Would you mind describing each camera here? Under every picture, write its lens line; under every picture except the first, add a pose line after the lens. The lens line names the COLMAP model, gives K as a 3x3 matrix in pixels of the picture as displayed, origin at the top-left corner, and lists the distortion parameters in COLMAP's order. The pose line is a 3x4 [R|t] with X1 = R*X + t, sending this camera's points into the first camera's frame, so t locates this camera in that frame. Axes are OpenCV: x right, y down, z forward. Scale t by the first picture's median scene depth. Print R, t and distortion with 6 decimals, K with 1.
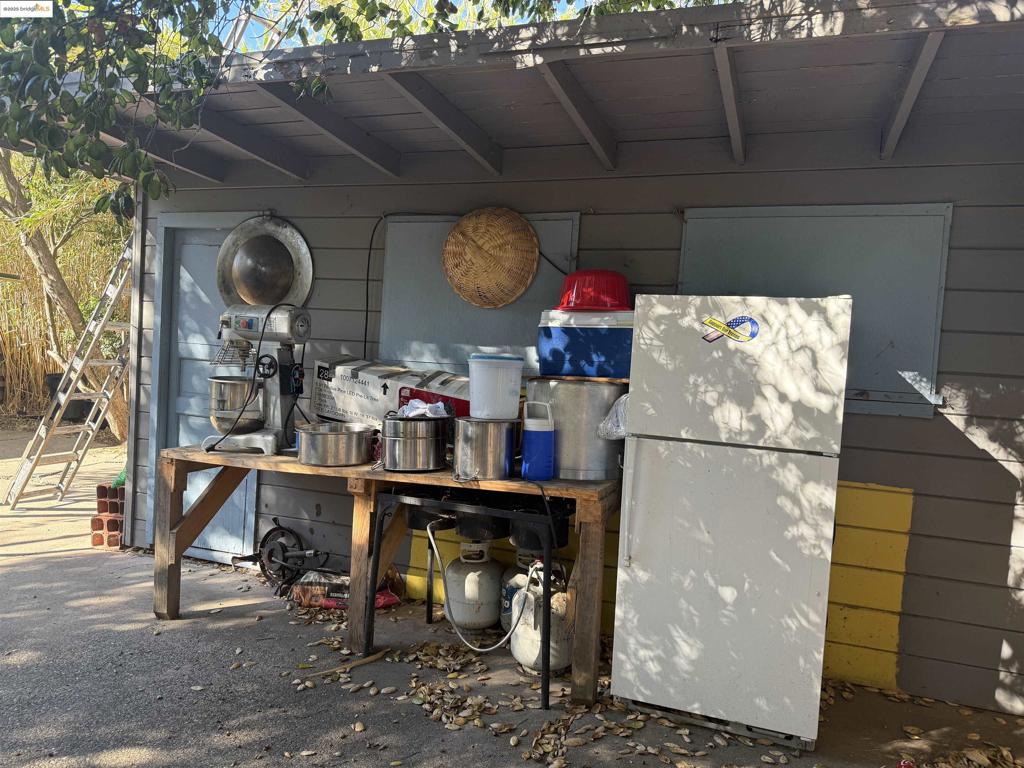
lens RADIAL K [[722.8, 0, 512.0], [0, 722.8, 384.9], [0, 0, 1]] dist [0.037613, -0.018002]
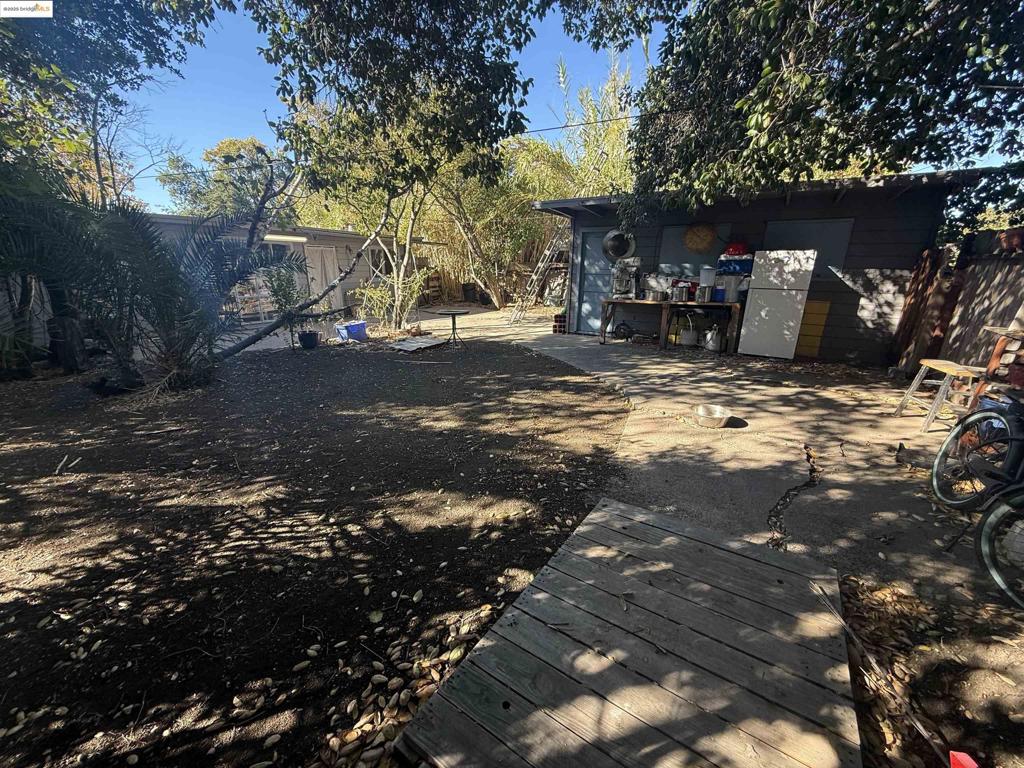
lens RADIAL K [[407.2, 0, 511.5], [0, 407.2, 382.7], [0, 0, 1]] dist [0.000900, 0.000246]
pose [[0.970462, 0.020710, -0.240364, -0.460348], [0.036040, 0.972684, 0.229318, 0.008945], [0.238547, -0.231207, 0.943206, -1.290994]]
